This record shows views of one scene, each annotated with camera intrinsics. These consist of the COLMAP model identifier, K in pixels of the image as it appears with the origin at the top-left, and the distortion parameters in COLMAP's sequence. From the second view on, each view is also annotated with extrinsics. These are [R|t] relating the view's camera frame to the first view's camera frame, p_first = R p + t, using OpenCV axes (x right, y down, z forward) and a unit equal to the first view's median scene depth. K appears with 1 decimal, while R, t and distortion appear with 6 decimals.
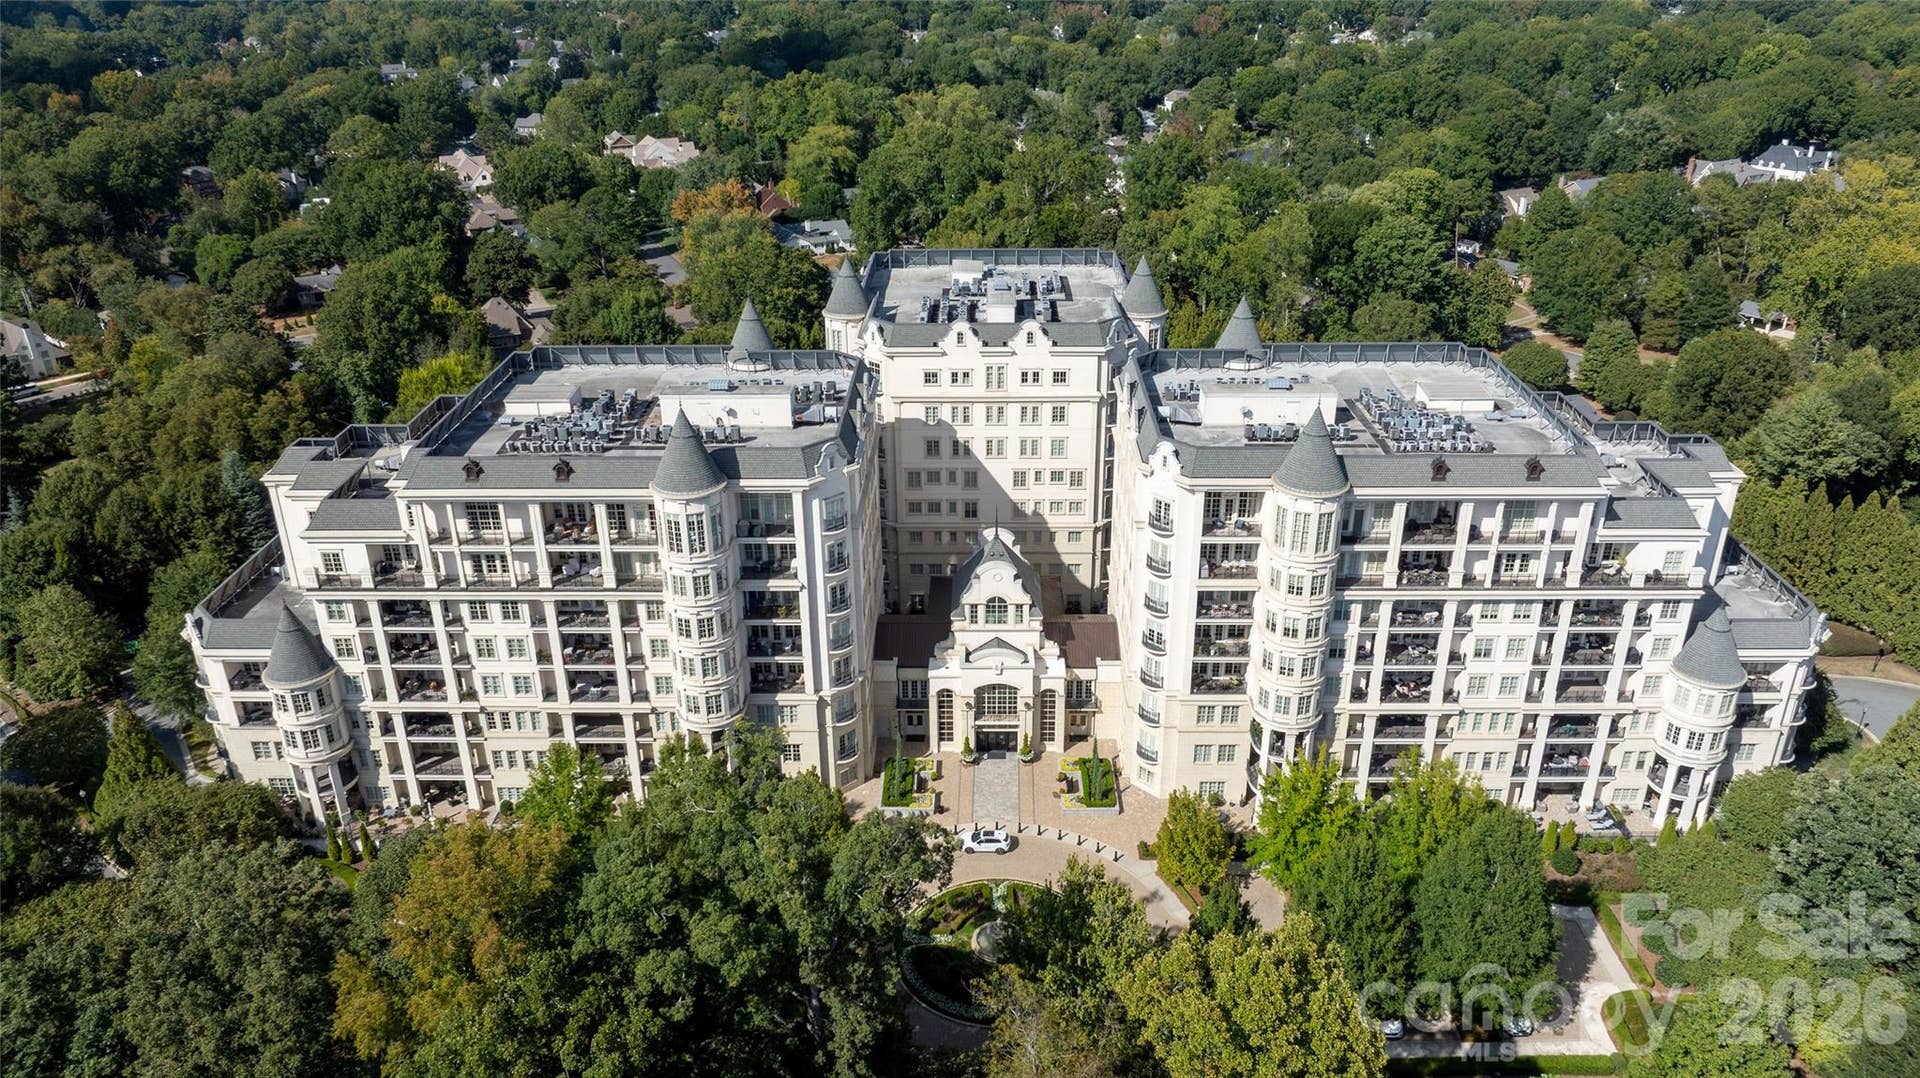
lens RADIAL K [[1362.7, 0, 960.0], [0, 1362.7, 539.0], [0, 0, 1]] dist [-0.020484, 0.001901]
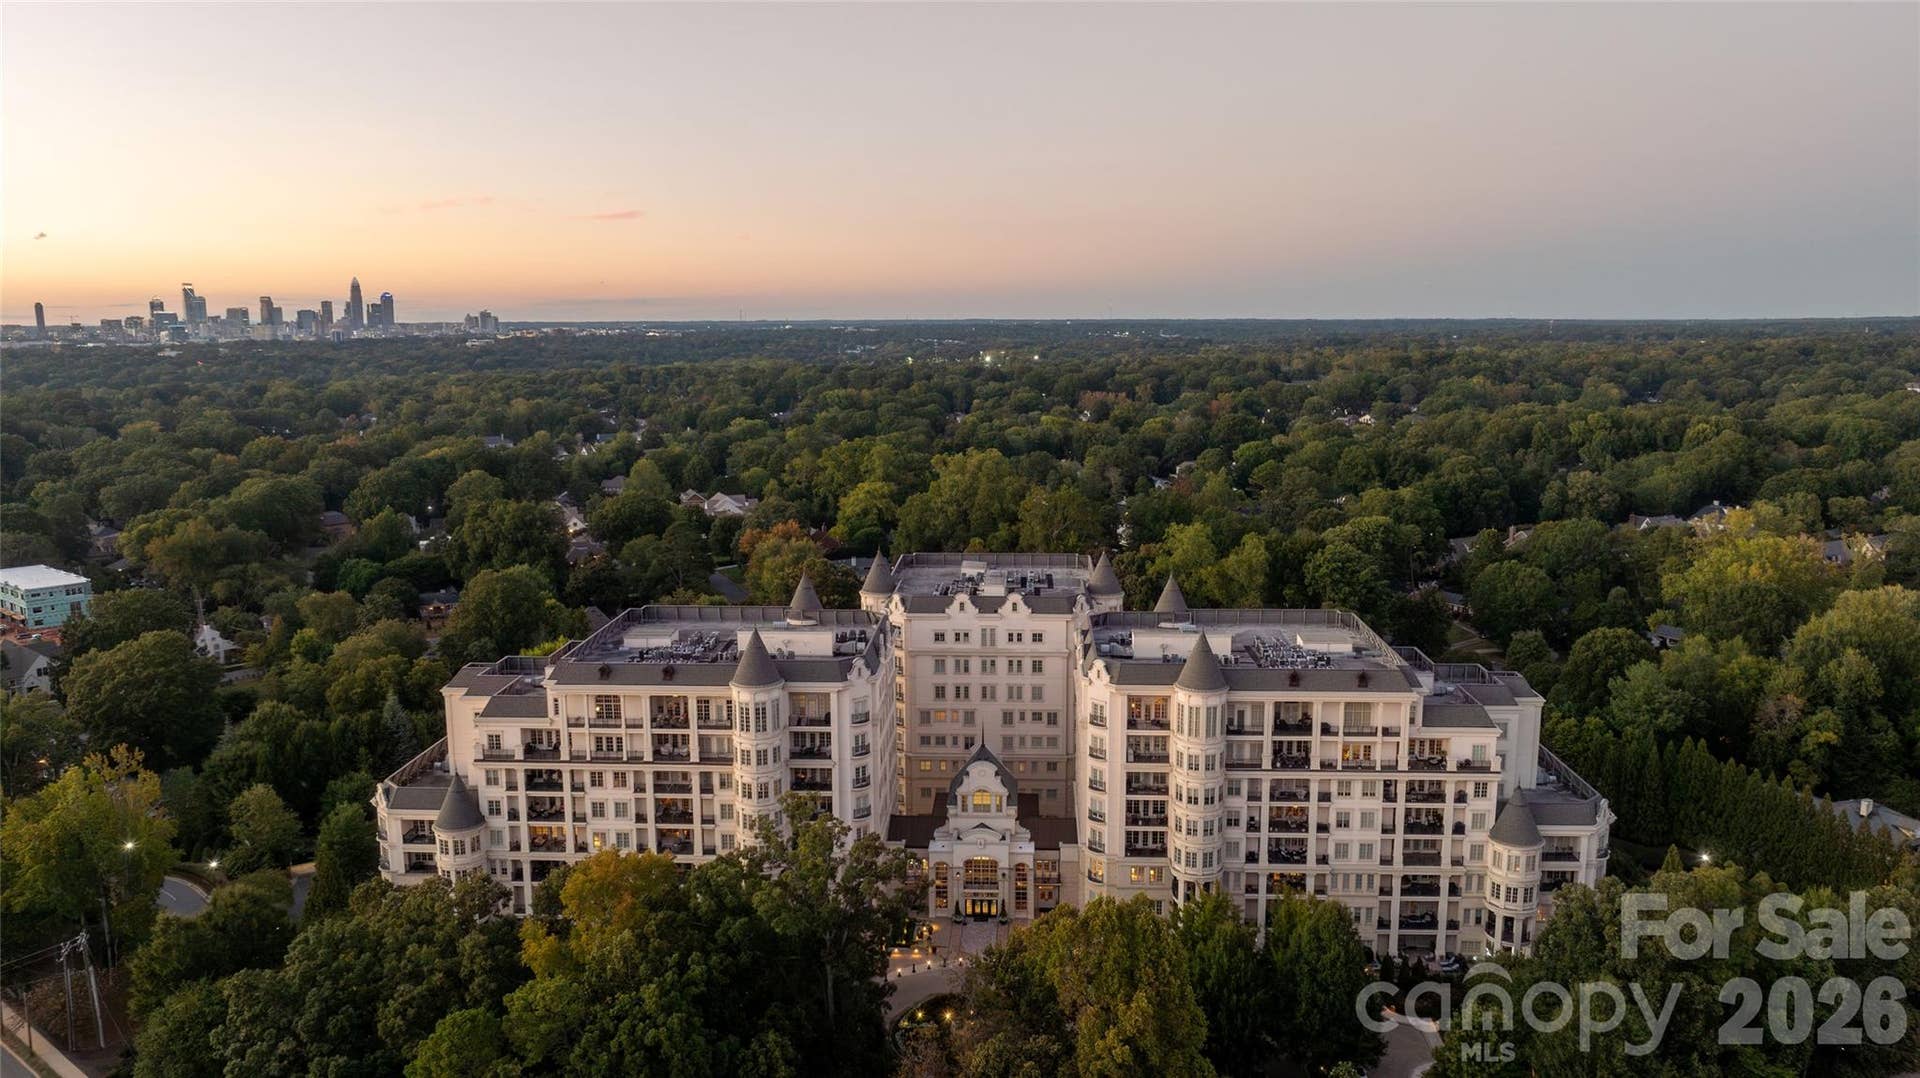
lens RADIAL K [[1362.7, 0, 960.0], [0, 1362.7, 539.0], [0, 0, 1]] dist [-0.020484, 0.001901]
pose [[0.999376, 0.010195, -0.033832, 0.050233], [-0.018867, 0.963519, -0.266976, 0.169151], [0.029876, 0.267447, 0.963109, -0.348297]]
